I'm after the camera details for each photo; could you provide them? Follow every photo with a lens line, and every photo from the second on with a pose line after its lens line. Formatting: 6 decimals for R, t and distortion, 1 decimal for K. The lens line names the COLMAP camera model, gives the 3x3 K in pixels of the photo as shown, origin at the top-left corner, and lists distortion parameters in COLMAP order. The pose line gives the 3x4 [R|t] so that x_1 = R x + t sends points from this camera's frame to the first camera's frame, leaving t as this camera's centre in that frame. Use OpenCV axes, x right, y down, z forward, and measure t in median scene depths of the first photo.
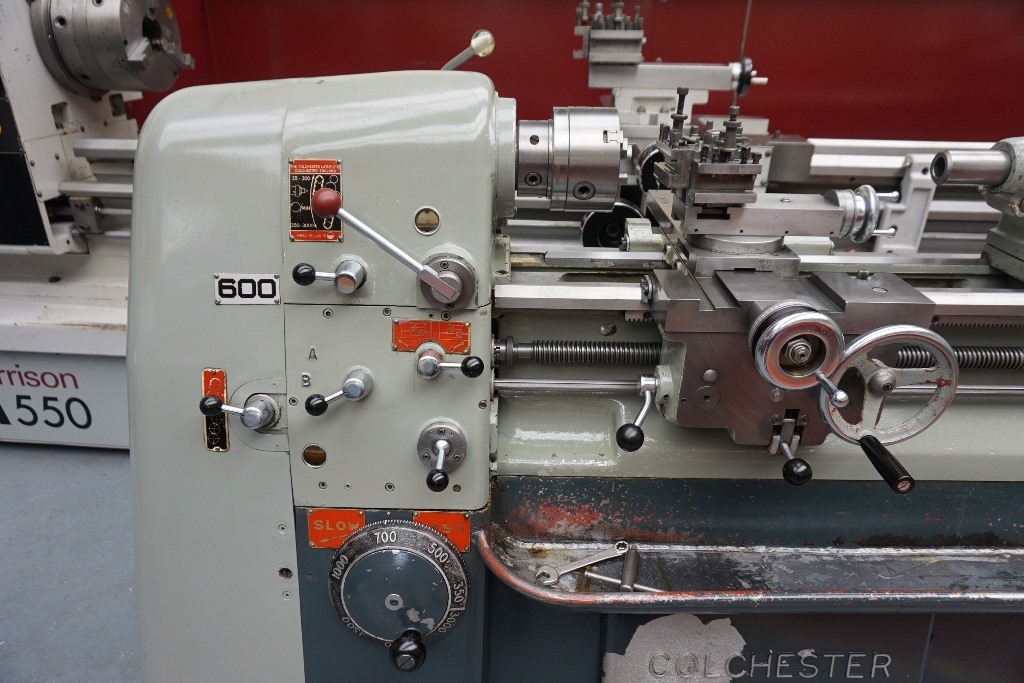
lens RADIAL K [[692.1, 0, 513.4], [0, 692.1, 346.1], [0, 0, 1]] dist [-0.048247, 0.050387]
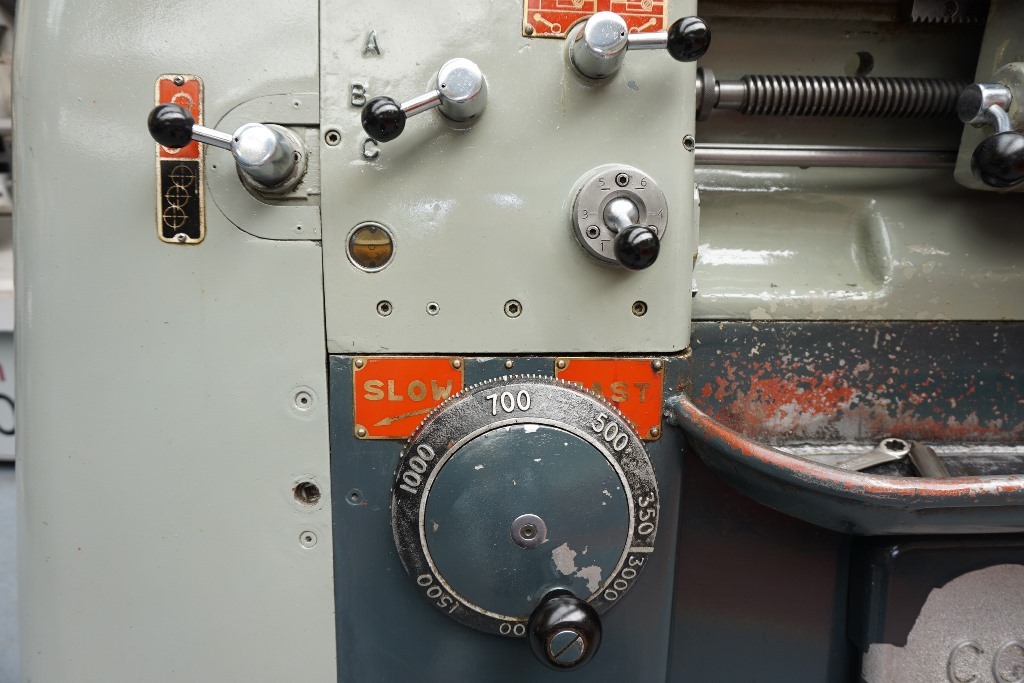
lens RADIAL K [[692.1, 0, 513.4], [0, 692.1, 346.1], [0, 0, 1]] dist [-0.048247, 0.050387]
pose [[0.999145, -0.019907, 0.036236, -0.197053], [0.023559, 0.994369, -0.103325, 0.284618], [-0.033975, 0.104090, 0.993987, 0.475455]]
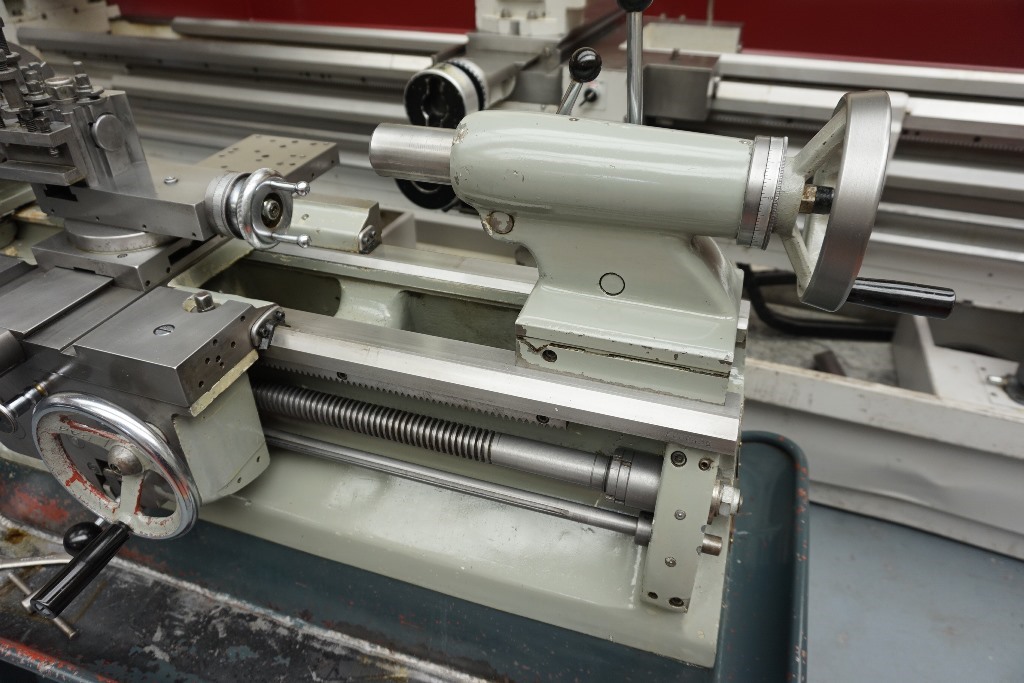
lens RADIAL K [[692.4, 0, 511.8], [0, 692.4, 343.2], [0, 0, 1]] dist [-0.041889, 0.031901]
pose [[0.946976, 0.162066, -0.277436, 0.968512], [-0.118739, 0.978863, 0.166516, -0.206442], [0.298559, -0.124744, 0.946204, 0.395499]]
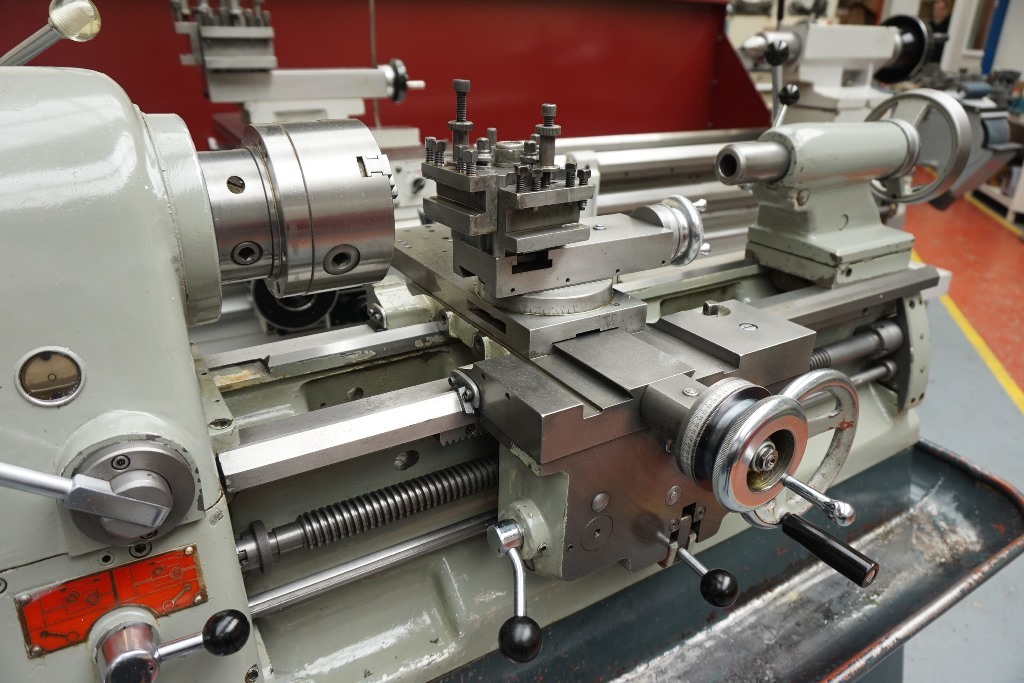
lens RADIAL K [[692.4, 0, 511.8], [0, 692.4, 343.2], [0, 0, 1]] dist [-0.041889, 0.031901]
pose [[0.845266, -0.214079, 0.489588, -0.076326], [0.226254, 0.973439, 0.035025, -0.137488], [-0.484082, 0.081165, 0.871250, 0.402289]]
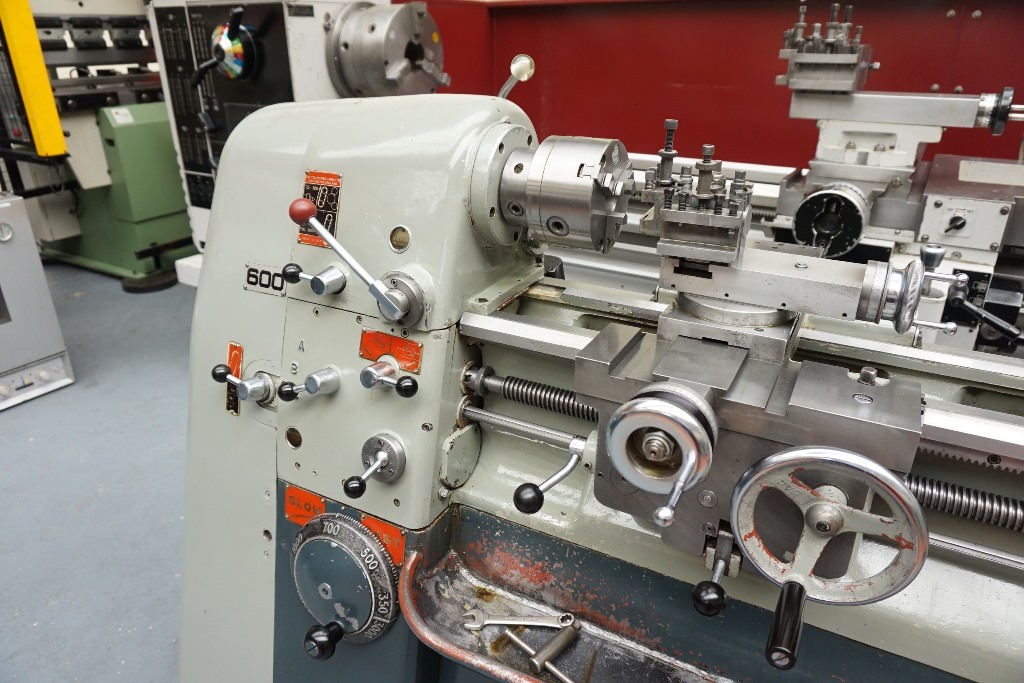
lens RADIAL K [[692.1, 0, 513.4], [0, 692.1, 346.1], [0, 0, 1]] dist [-0.048247, 0.050387]
pose [[0.884147, 0.181613, -0.430466, 0.459569], [-0.192505, 0.981121, 0.018542, -0.070747], [0.425706, 0.066472, 0.902417, 0.143102]]
